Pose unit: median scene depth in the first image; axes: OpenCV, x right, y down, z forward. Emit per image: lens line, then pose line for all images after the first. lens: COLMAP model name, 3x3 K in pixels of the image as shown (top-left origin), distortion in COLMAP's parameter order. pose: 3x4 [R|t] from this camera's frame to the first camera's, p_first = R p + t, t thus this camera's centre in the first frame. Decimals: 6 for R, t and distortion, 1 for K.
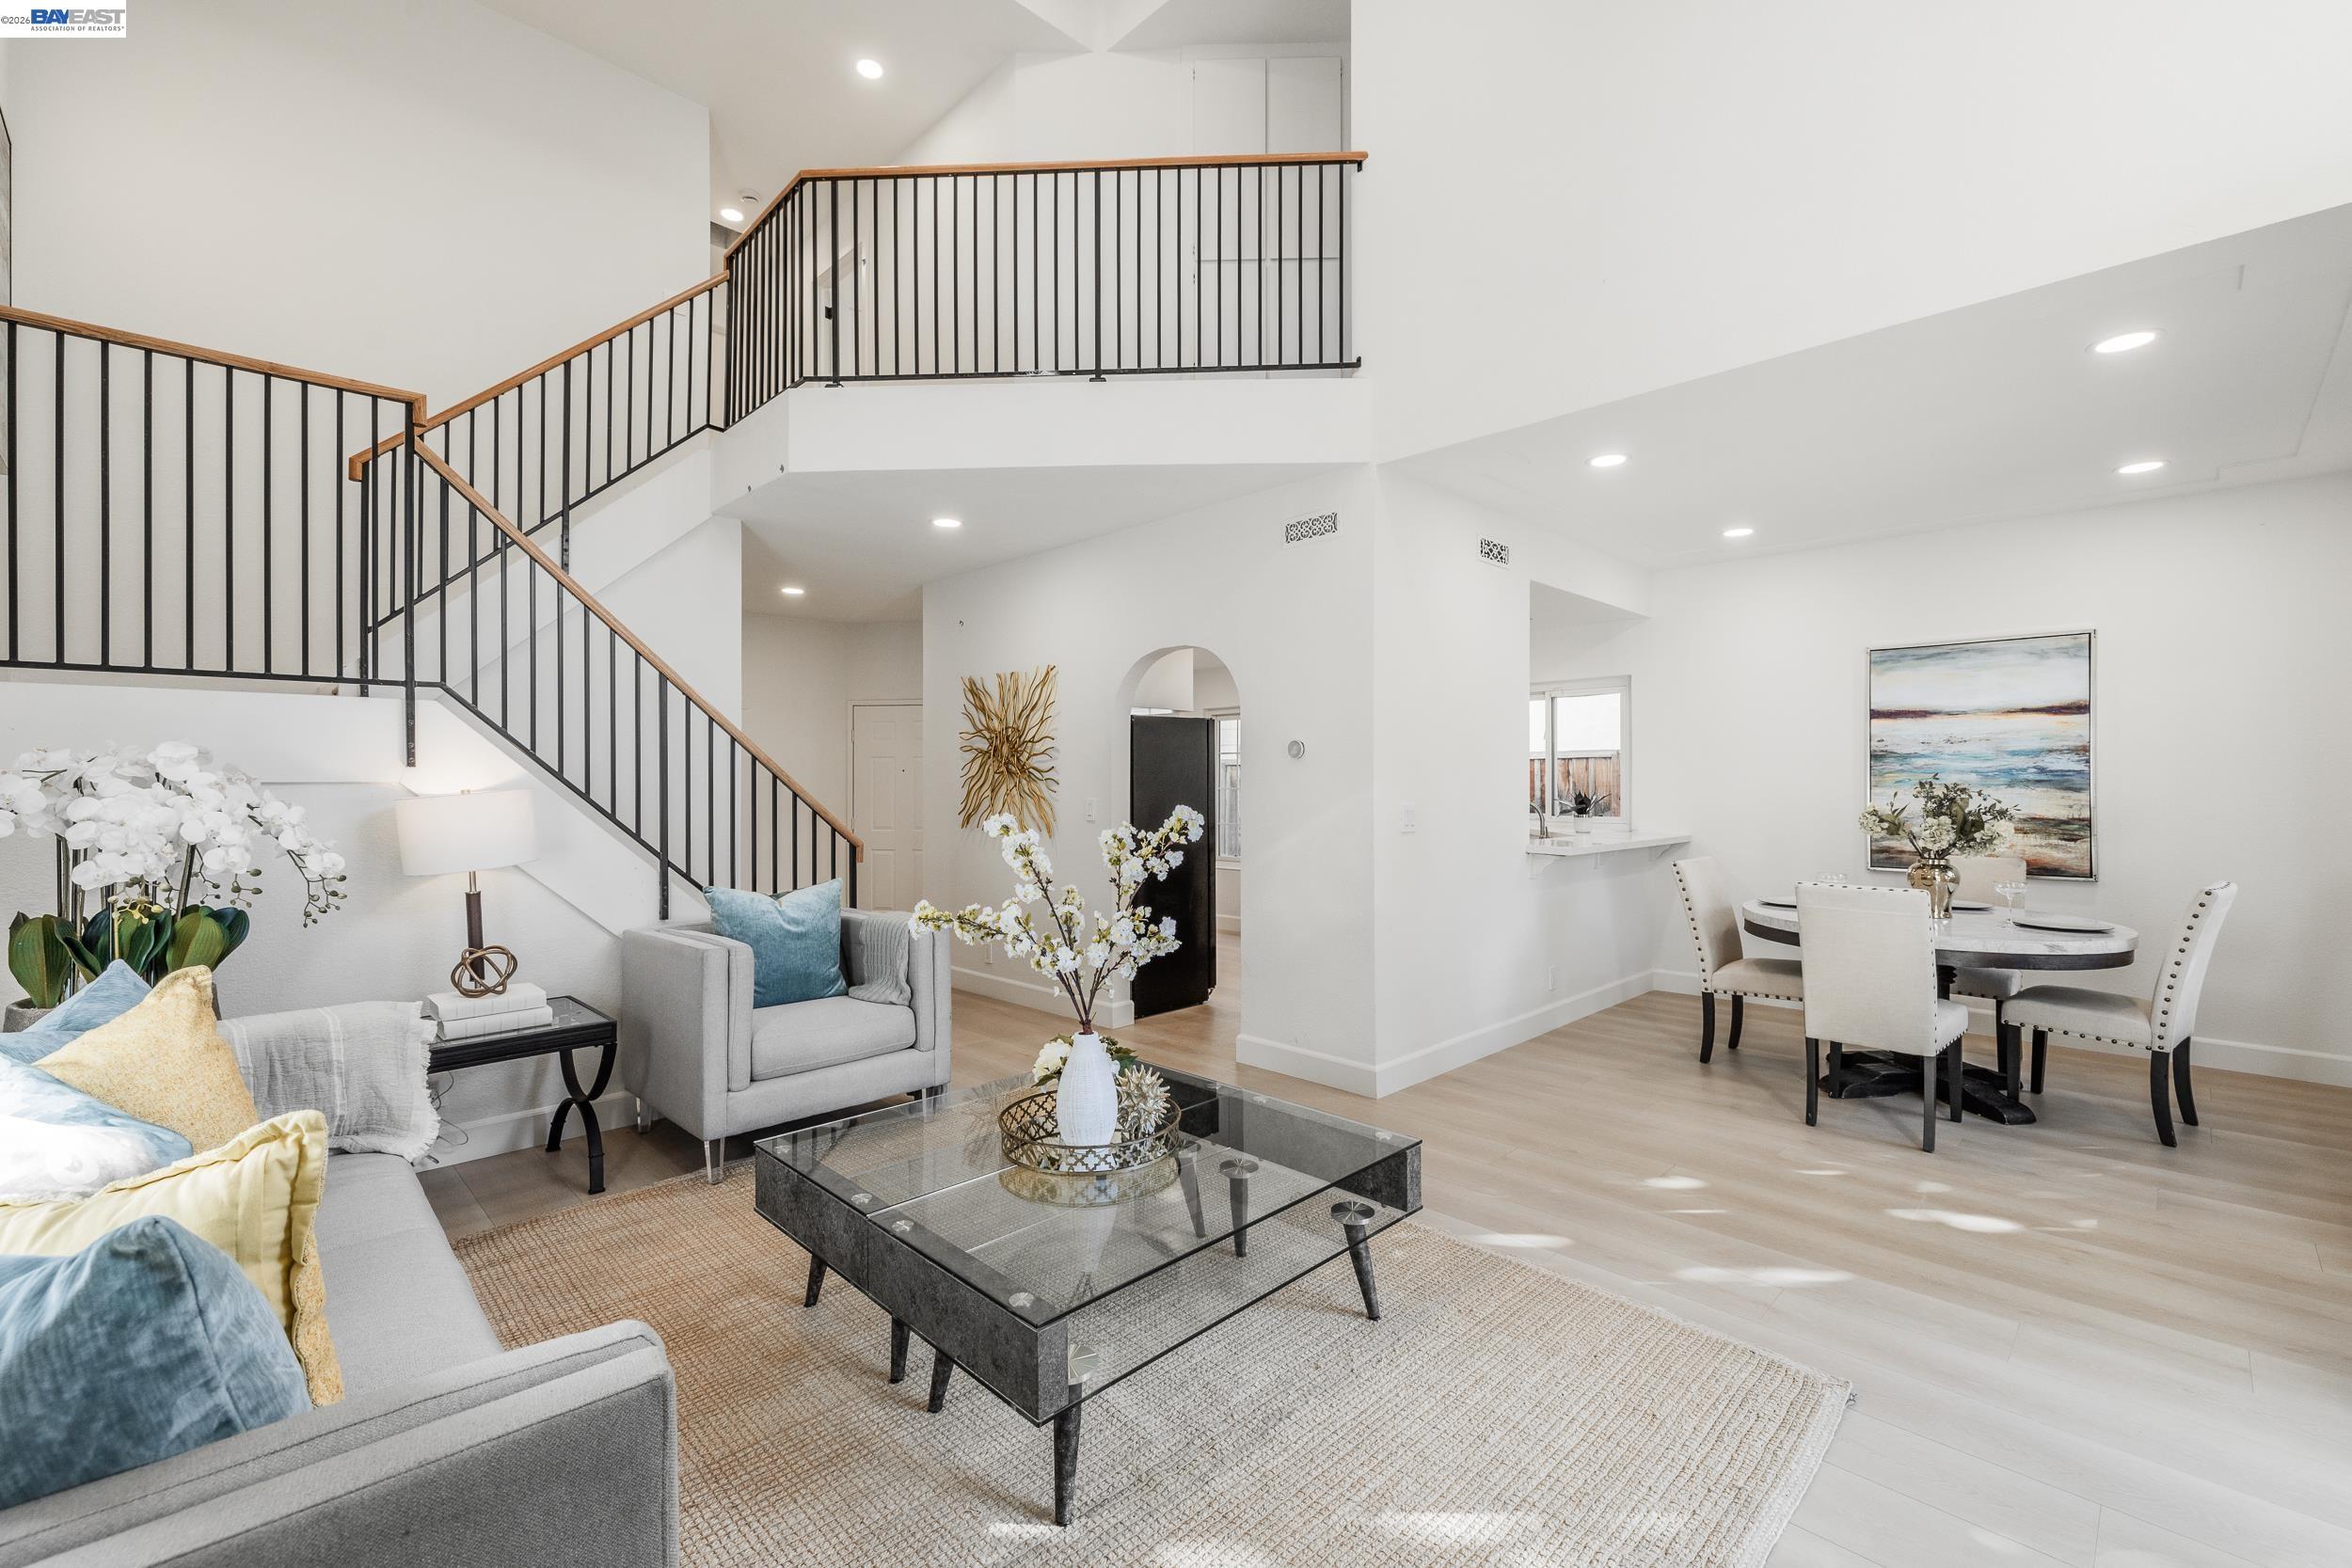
lens RADIAL K [[1000.3, 0, 1176.0], [0, 1000.3, 784.0], [0, 0, 1]] dist [0.001650, -0.000086]
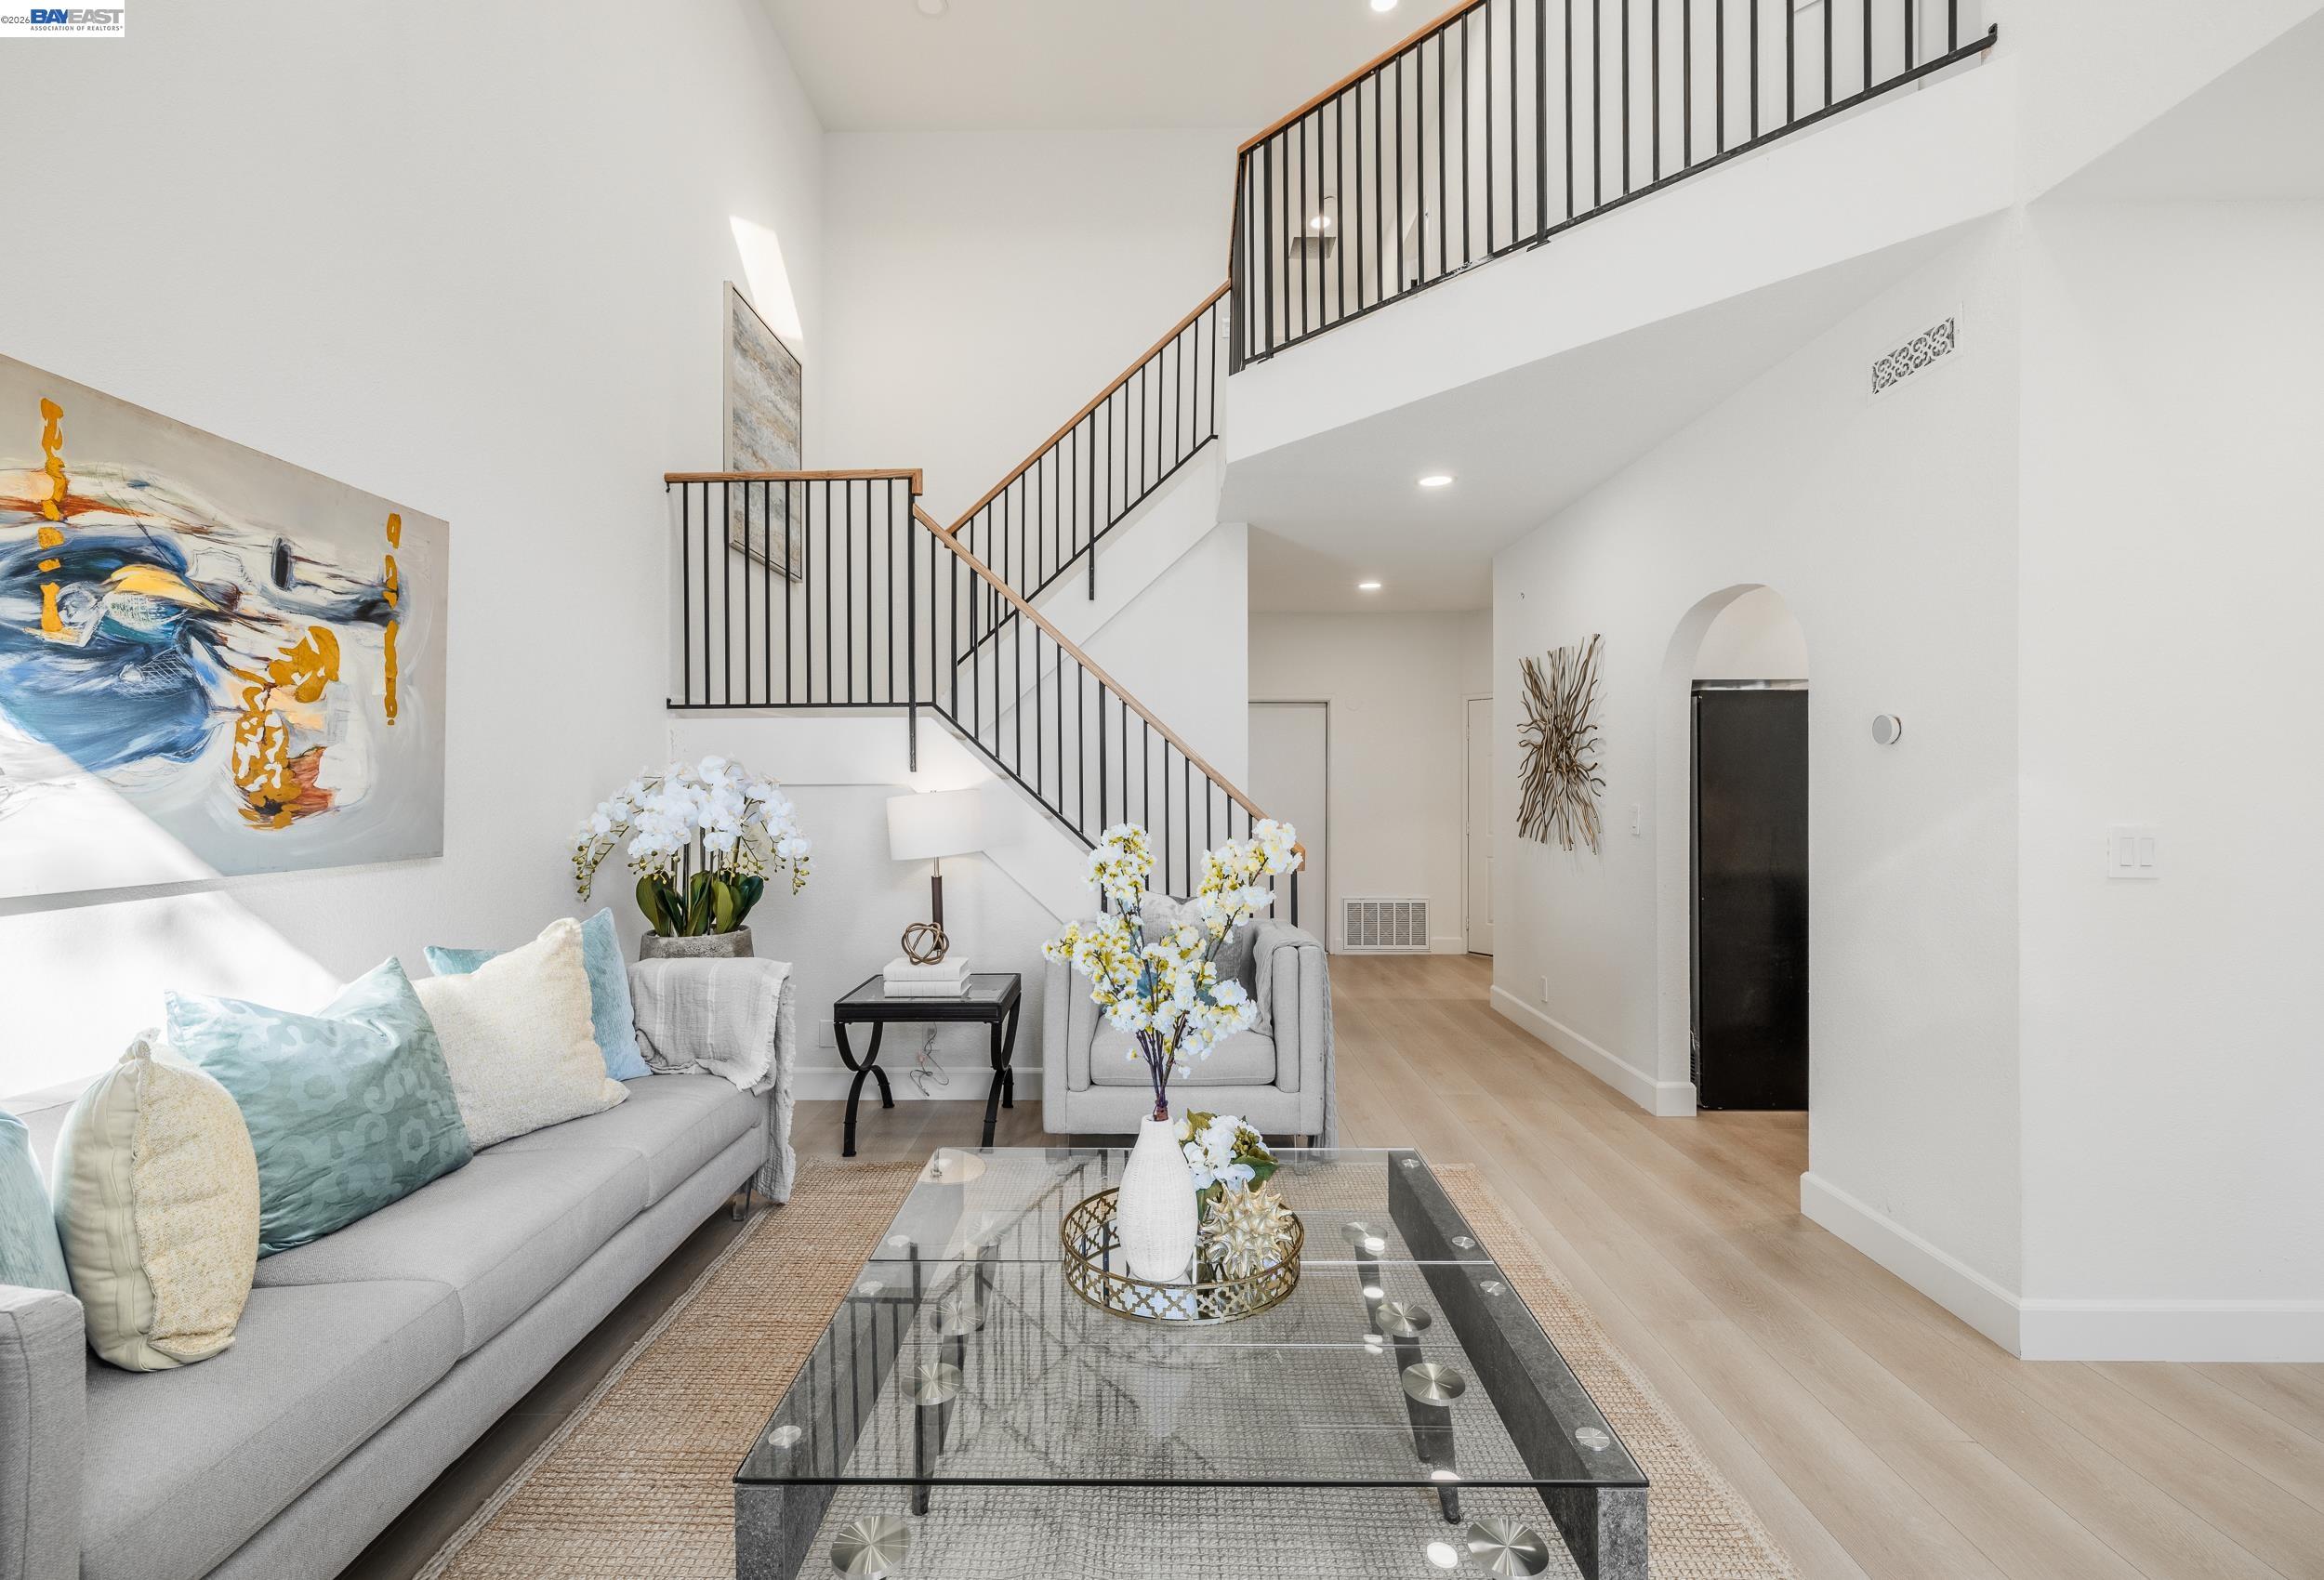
lens RADIAL K [[997.4, 0, 1162.0], [0, 997.4, 790.0], [0, 0, 1]] dist [-0.000399, 0.000027]
pose [[0.698928, 0.005656, -0.715170, 0.262133], [-0.000426, 0.999972, 0.007492, -0.002977], [0.715192, -0.004931, 0.698910, 0.279016]]
